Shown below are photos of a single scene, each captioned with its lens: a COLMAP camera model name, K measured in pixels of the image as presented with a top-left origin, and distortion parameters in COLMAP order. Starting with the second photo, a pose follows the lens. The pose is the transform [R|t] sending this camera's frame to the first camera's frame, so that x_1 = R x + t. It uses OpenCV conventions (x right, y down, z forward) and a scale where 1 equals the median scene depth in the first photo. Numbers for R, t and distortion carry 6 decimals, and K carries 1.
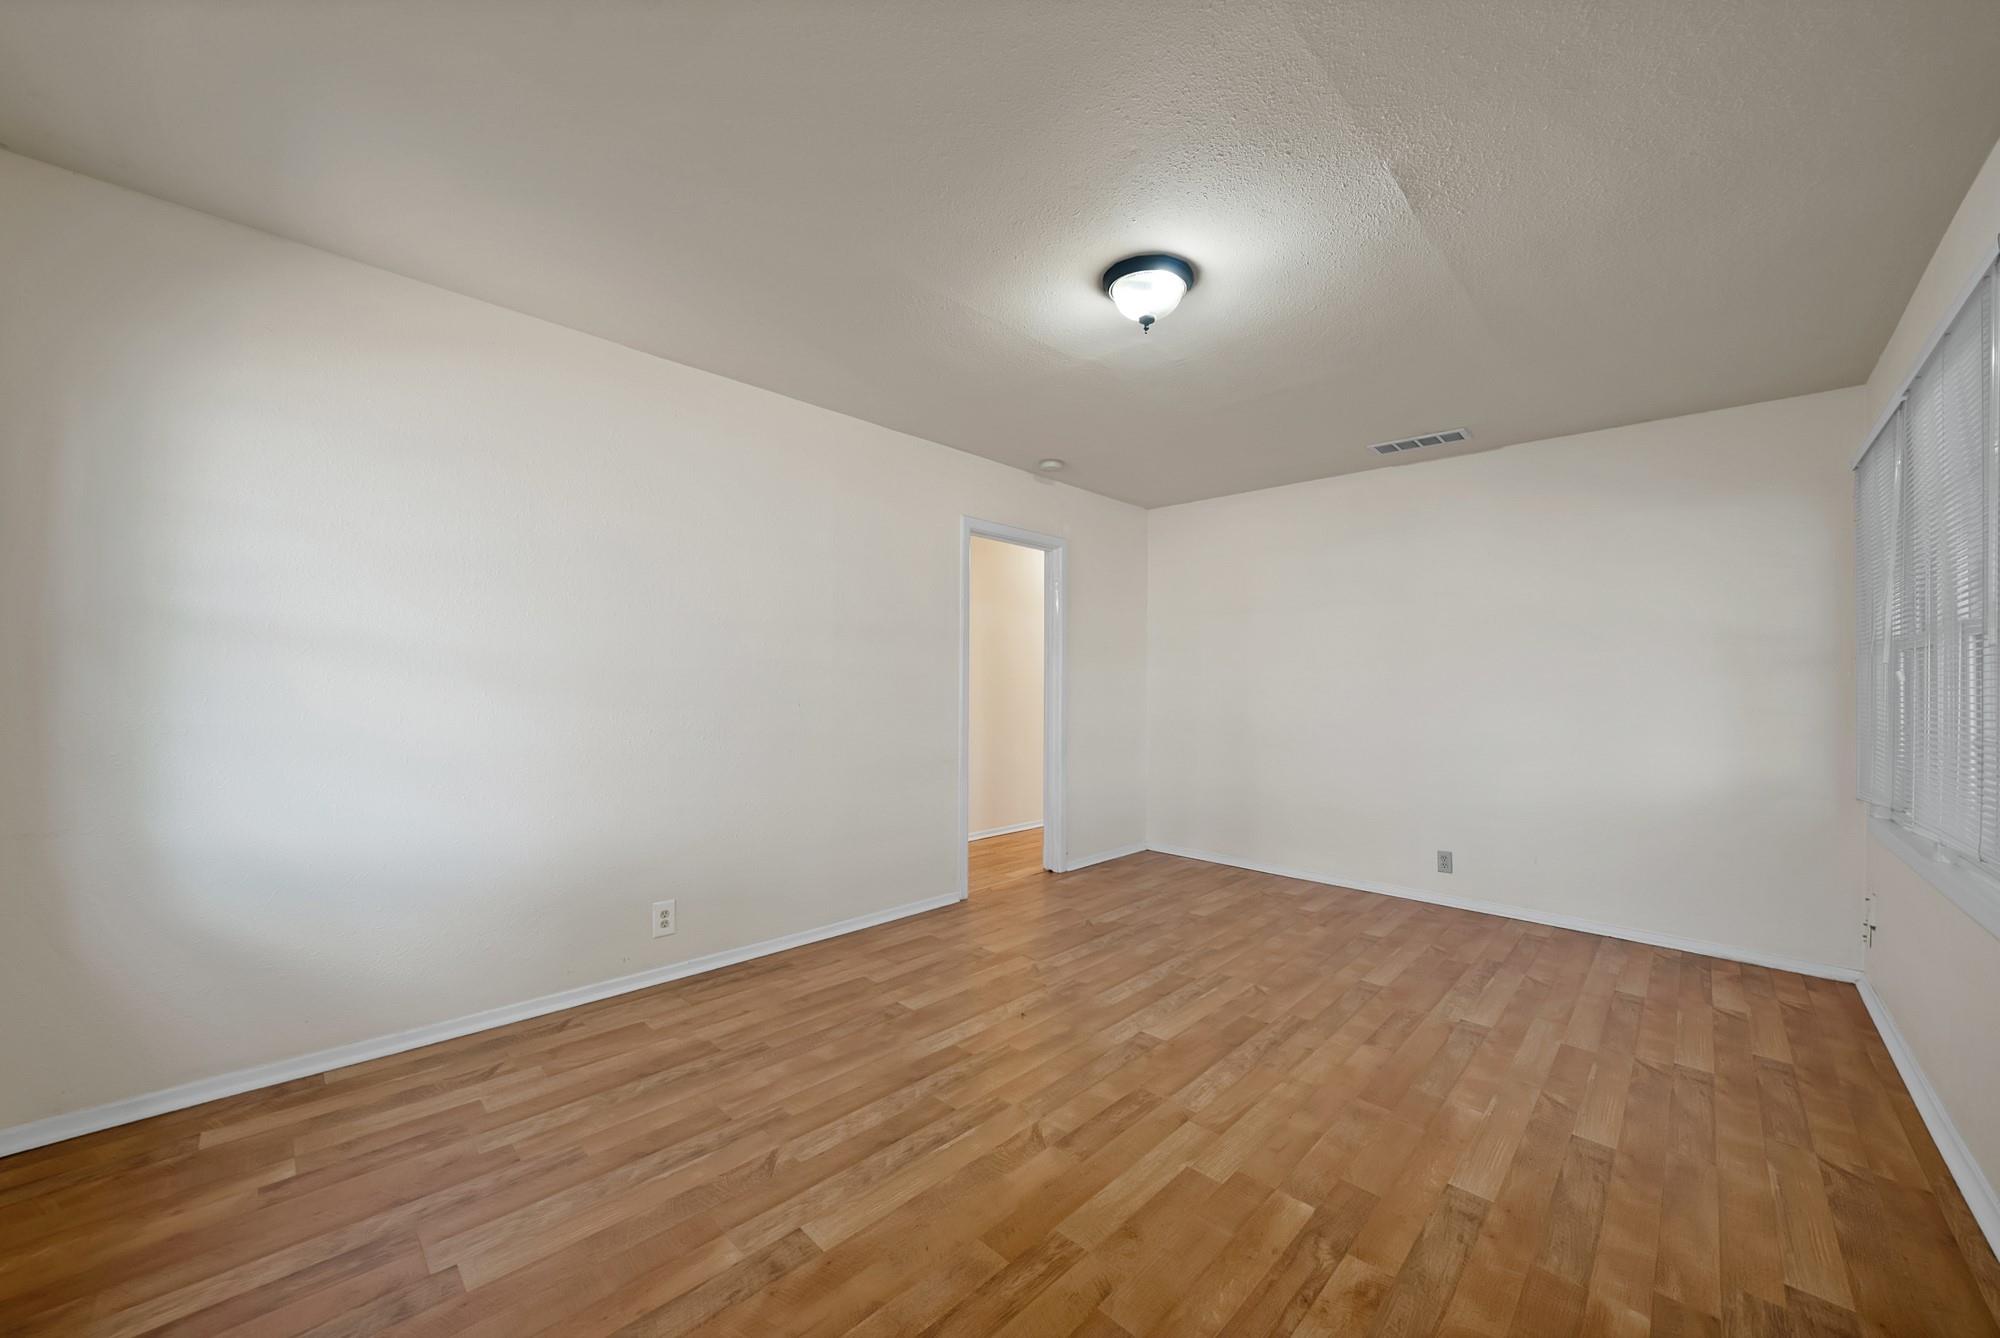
lens RADIAL K [[766.5, 0, 995.9], [0, 766.5, 674.2], [0, 0, 1]] dist [-0.028642, 0.000114]
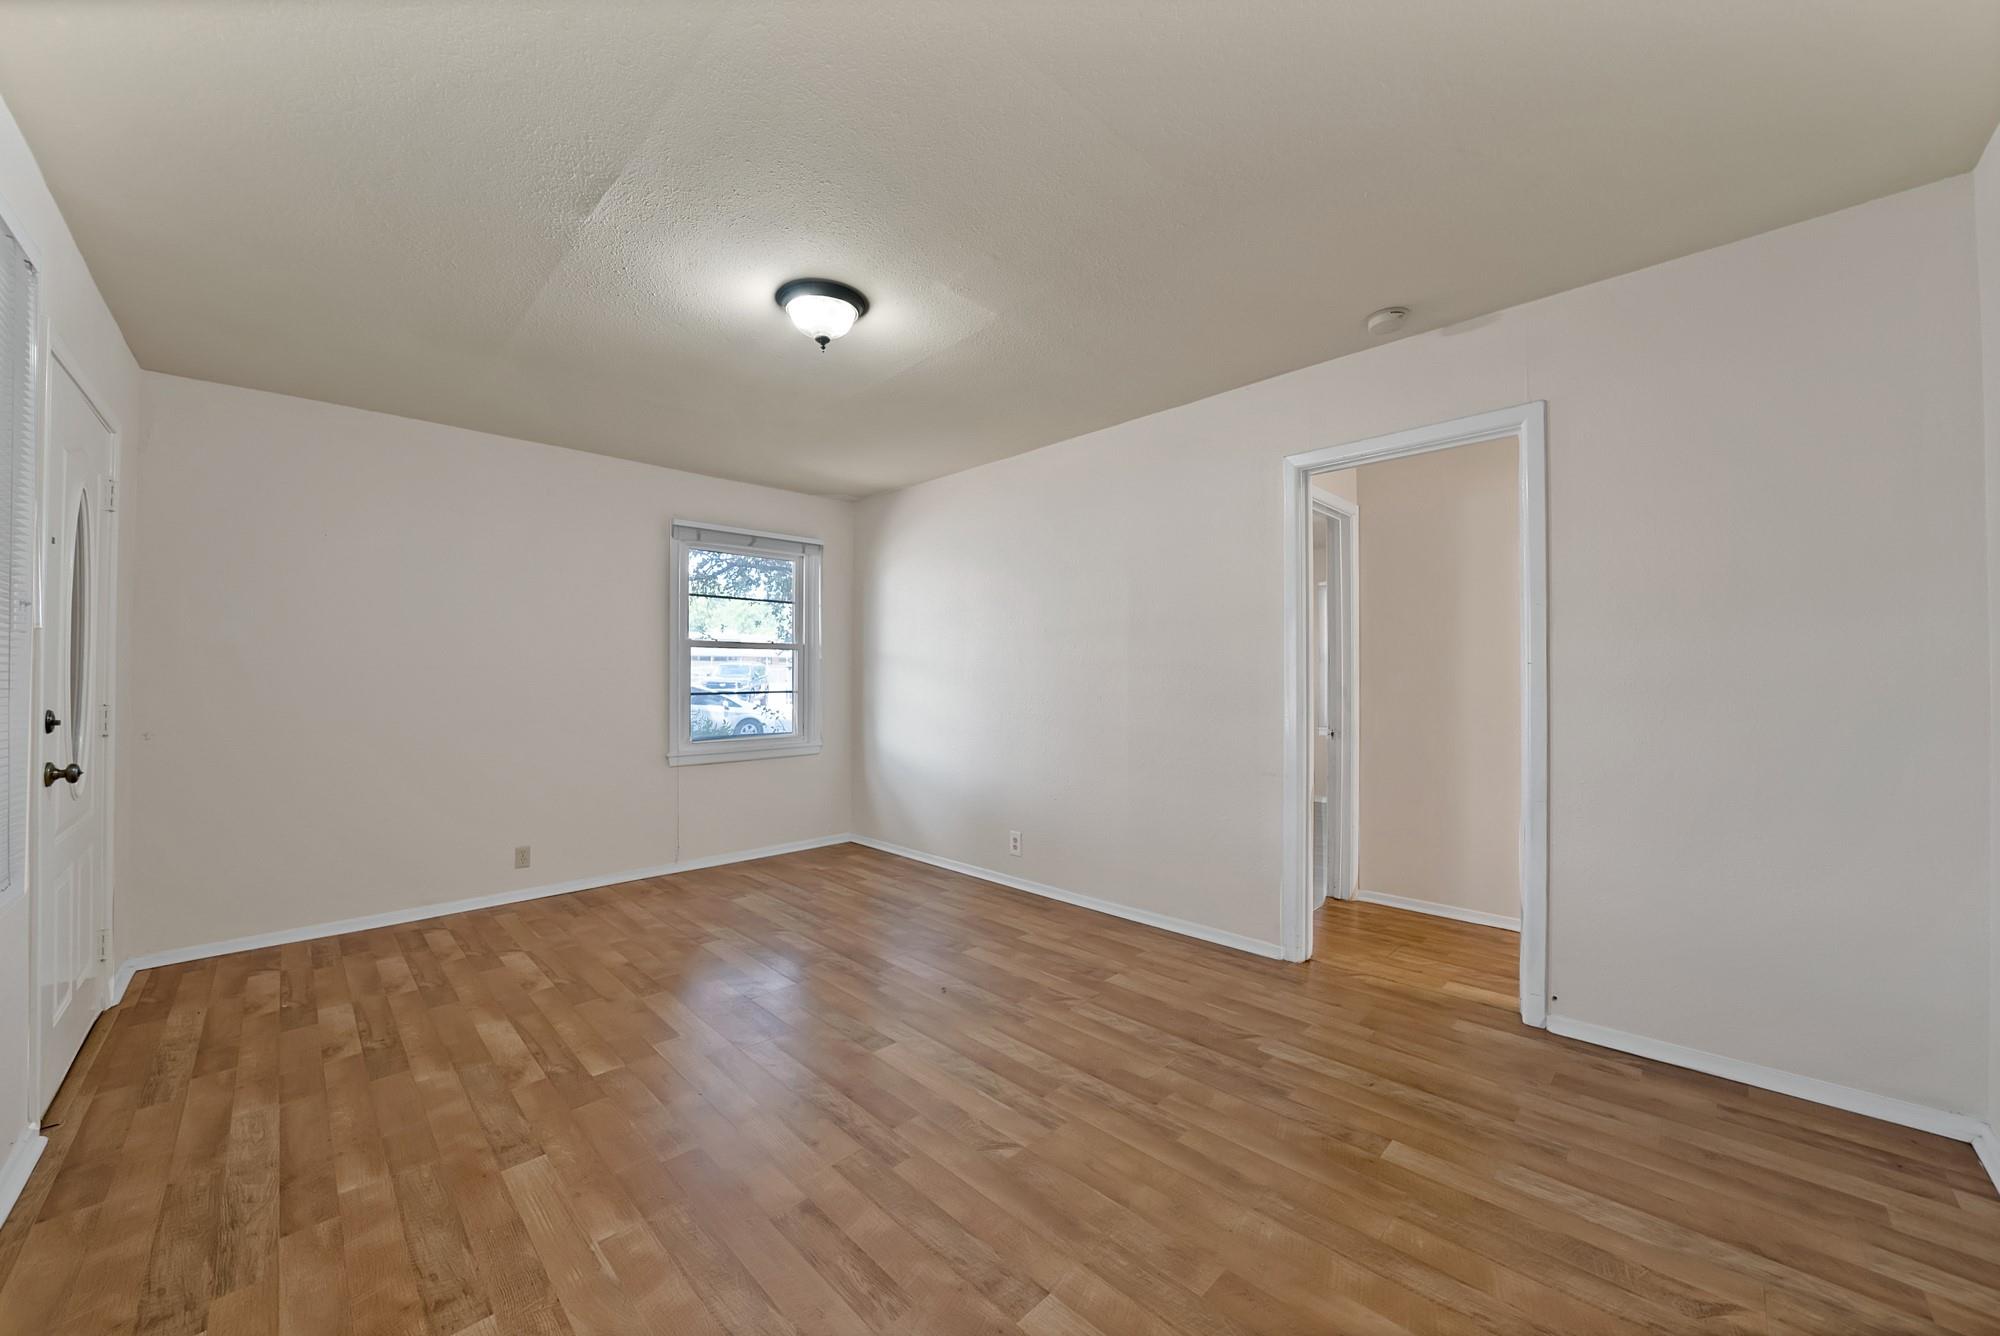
lens RADIAL K [[732.7, 0, 1002.4], [0, 732.7, 673.3], [0, 0, 1]] dist [-0.024278, 0.000311]
pose [[-0.028564, -0.017477, -0.999439, 1.127948], [0.015122, 0.999725, -0.017914, 0.021945], [0.999478, -0.015626, -0.028292, 1.180849]]
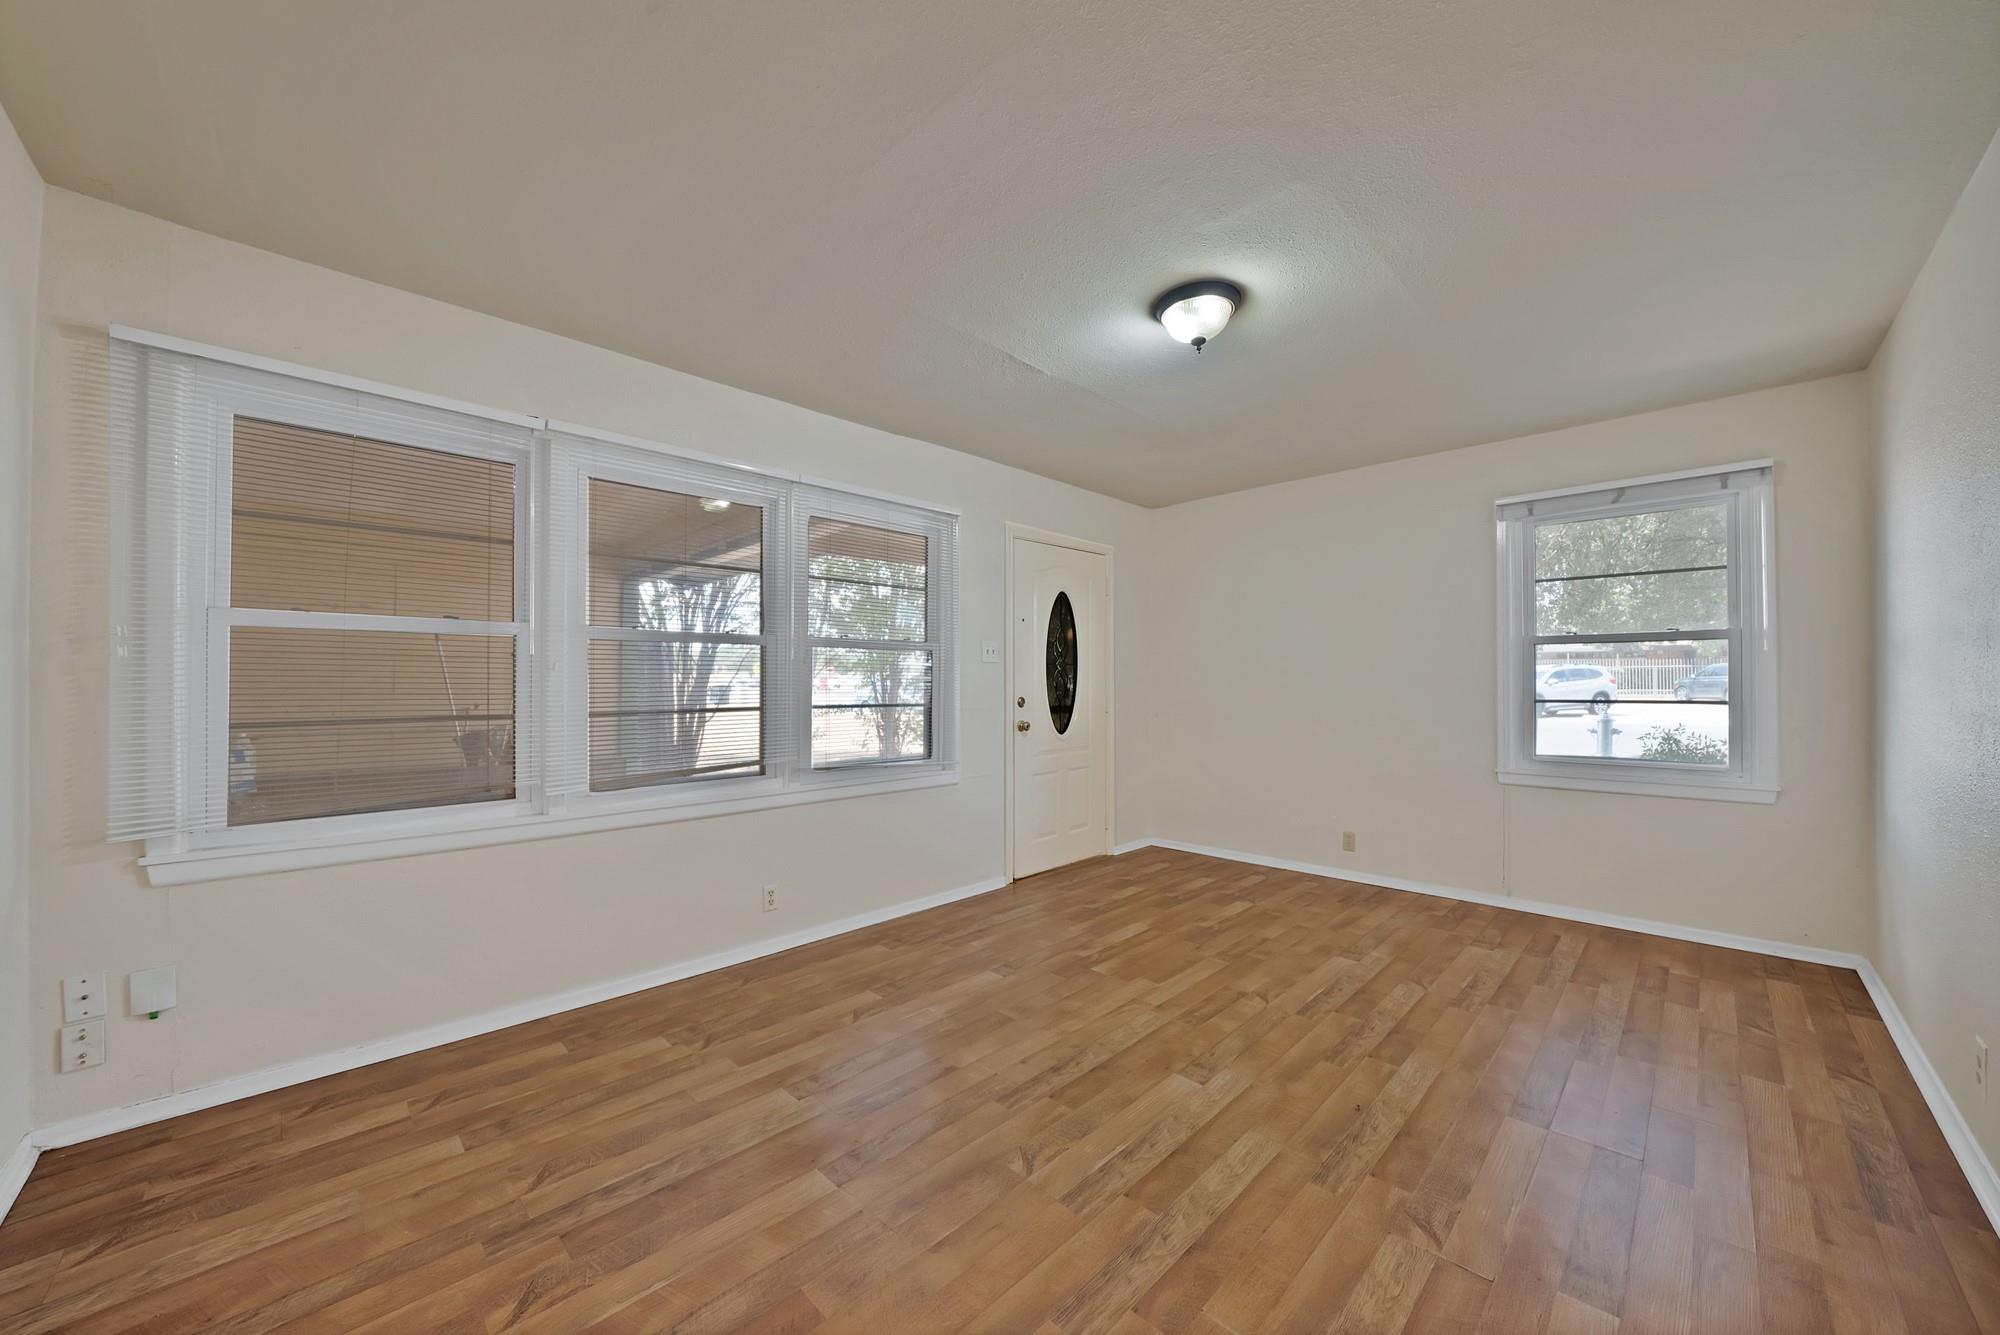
lens RADIAL K [[715.8, 0, 979.2], [0, 715.8, 669.9], [0, 0, 1]] dist [-0.024066, 0.000159]
pose [[-0.999161, -0.010347, 0.039618, 0.424037], [-0.011589, 0.999444, -0.031270, 0.024156], [-0.039273, -0.031703, -0.998725, 1.853338]]
